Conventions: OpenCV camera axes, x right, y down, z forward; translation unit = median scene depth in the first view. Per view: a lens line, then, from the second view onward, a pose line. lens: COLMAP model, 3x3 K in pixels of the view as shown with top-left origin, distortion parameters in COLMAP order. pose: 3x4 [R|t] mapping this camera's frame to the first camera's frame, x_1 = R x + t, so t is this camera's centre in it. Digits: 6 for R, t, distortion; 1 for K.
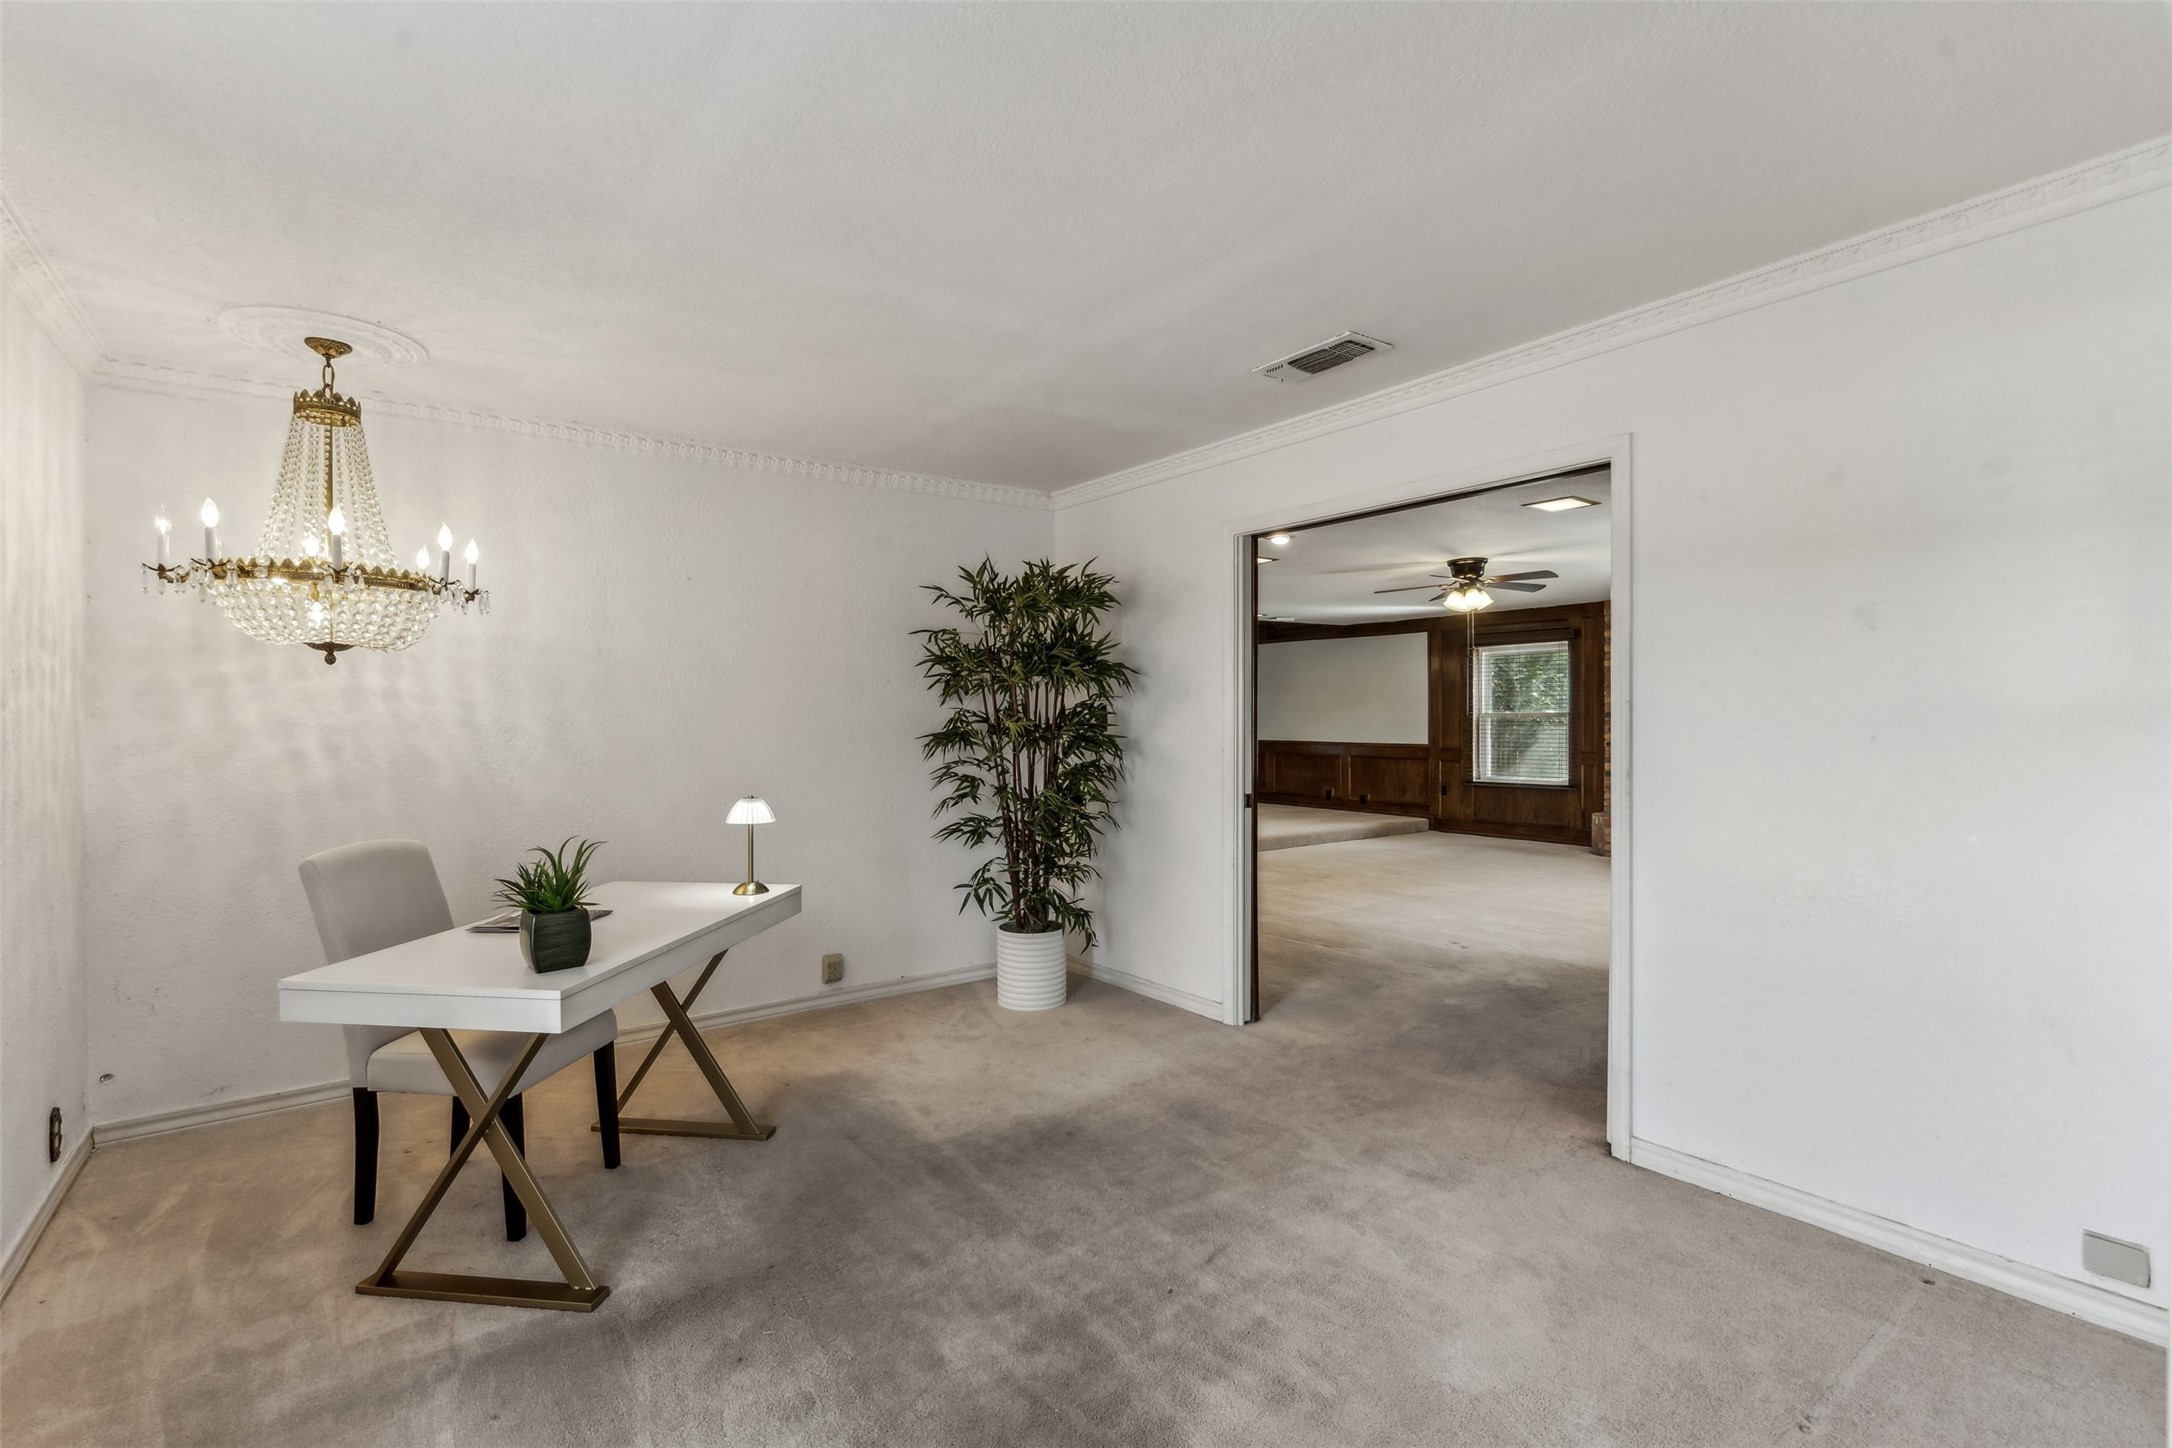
lens RADIAL K [[1002.8, 0, 1079.6], [0, 1002.8, 721.3], [0, 0, 1]] dist [-0.005422, 0.002900]
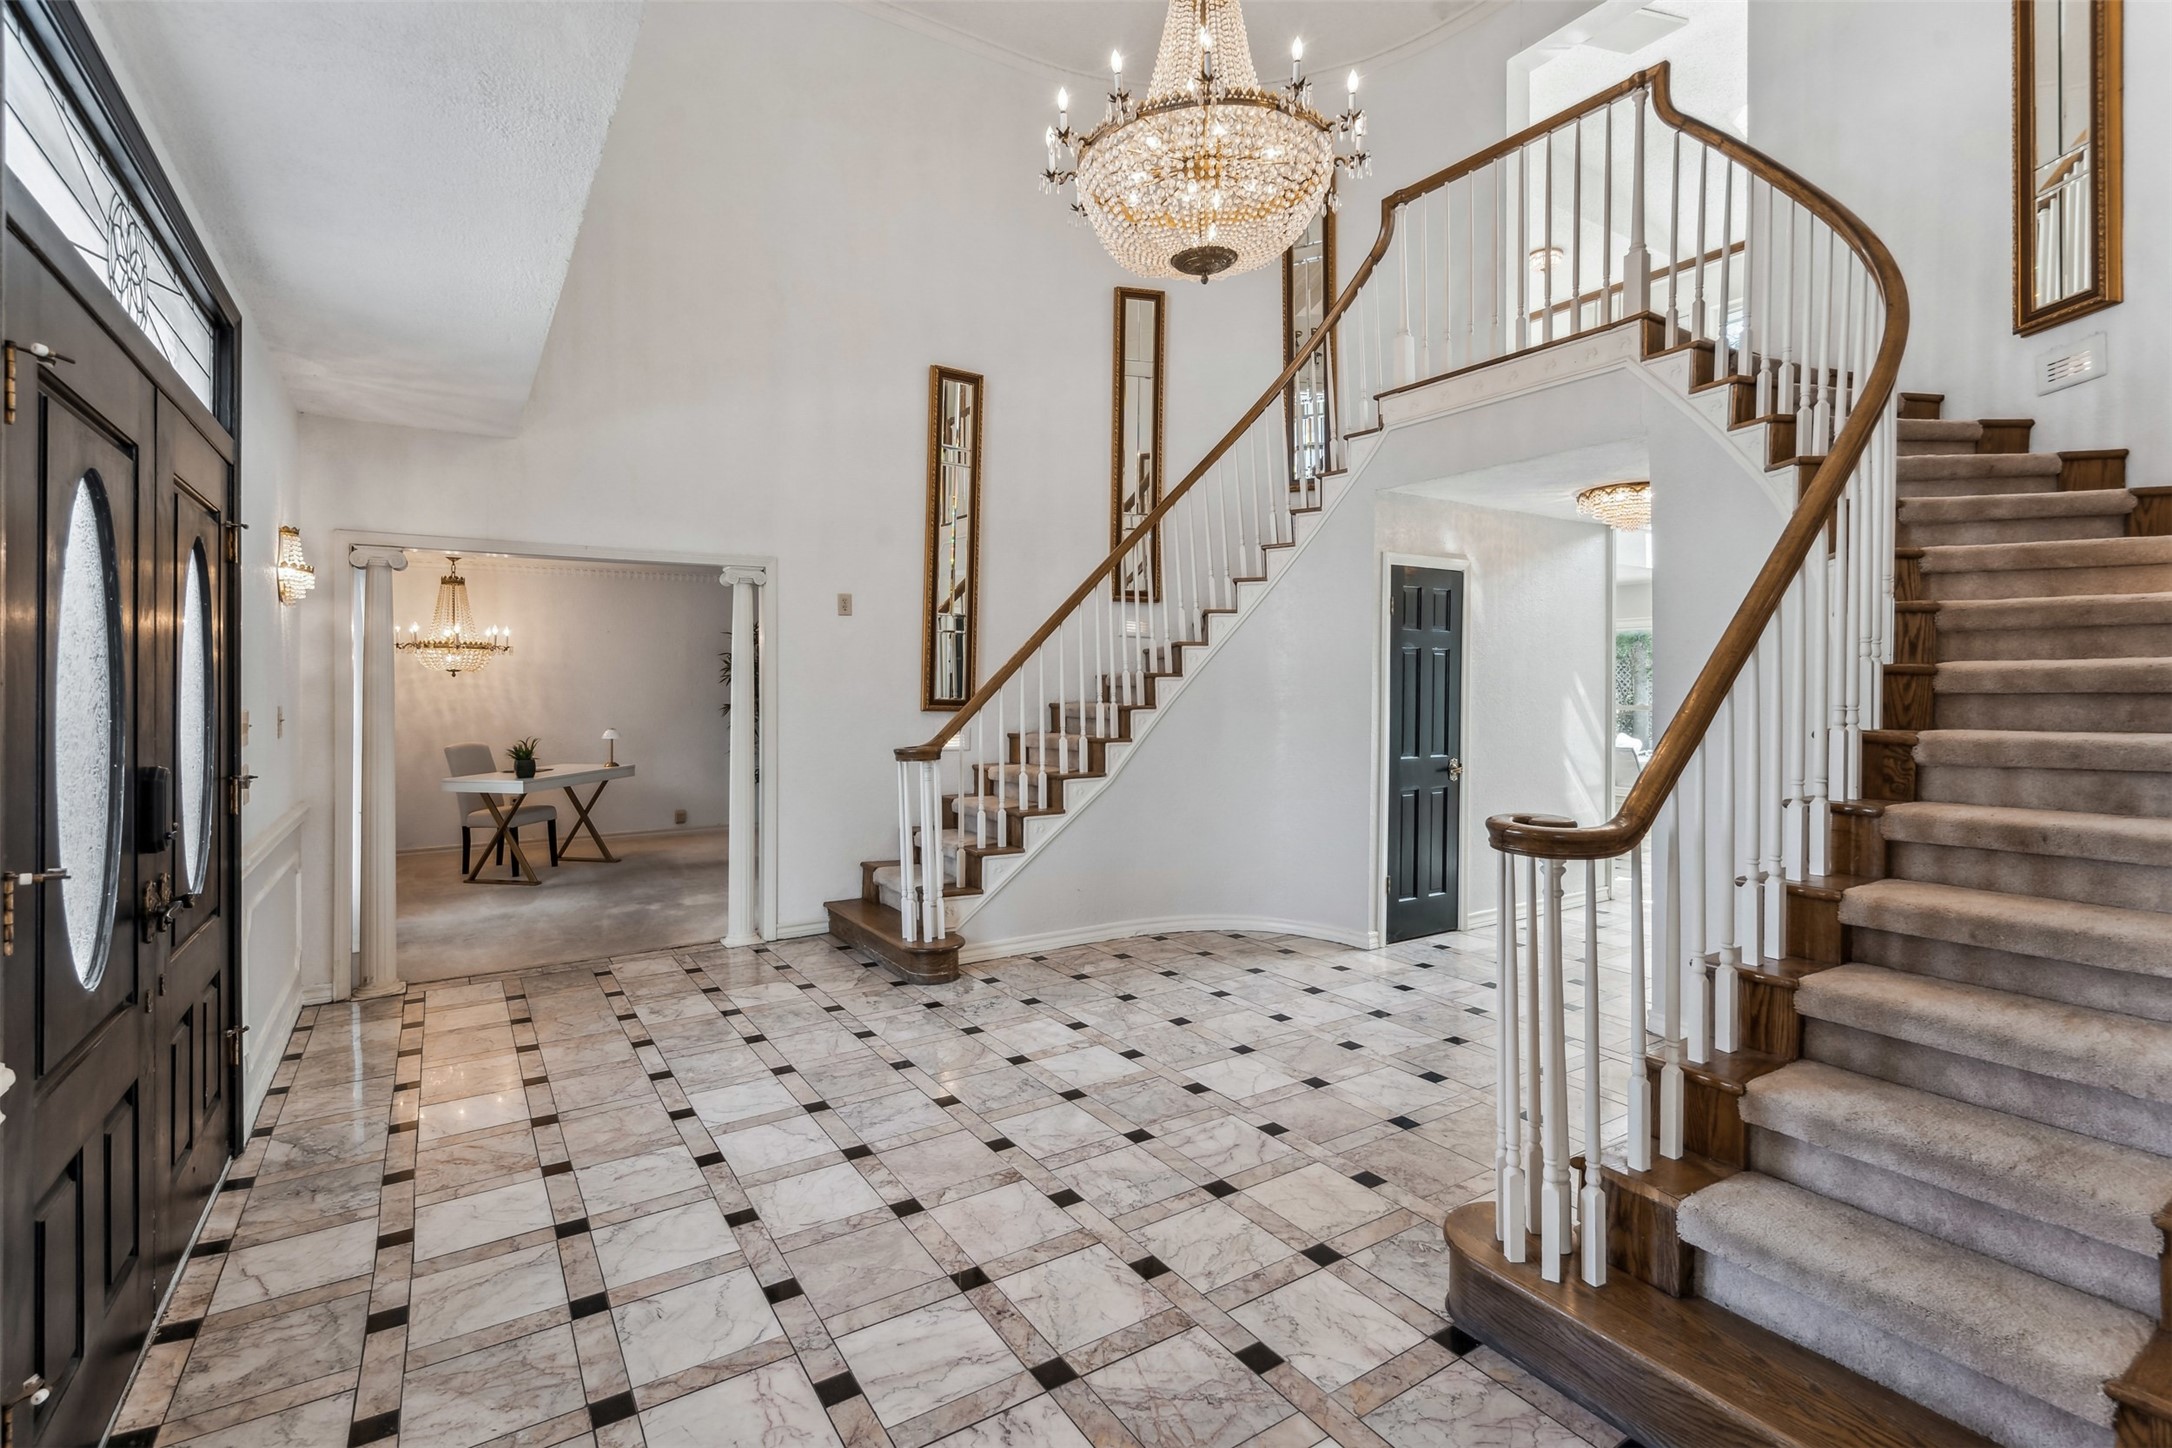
lens RADIAL K [[1002.8, 0, 1078.8], [0, 1002.8, 685.2], [0, 0, 1]] dist [-0.005422, 0.002900]
pose [[0.997996, 0.004912, -0.063083, 1.000114], [-0.005062, 0.999985, -0.002222, -0.035168], [0.063072, 0.002537, 0.998006, -1.439180]]
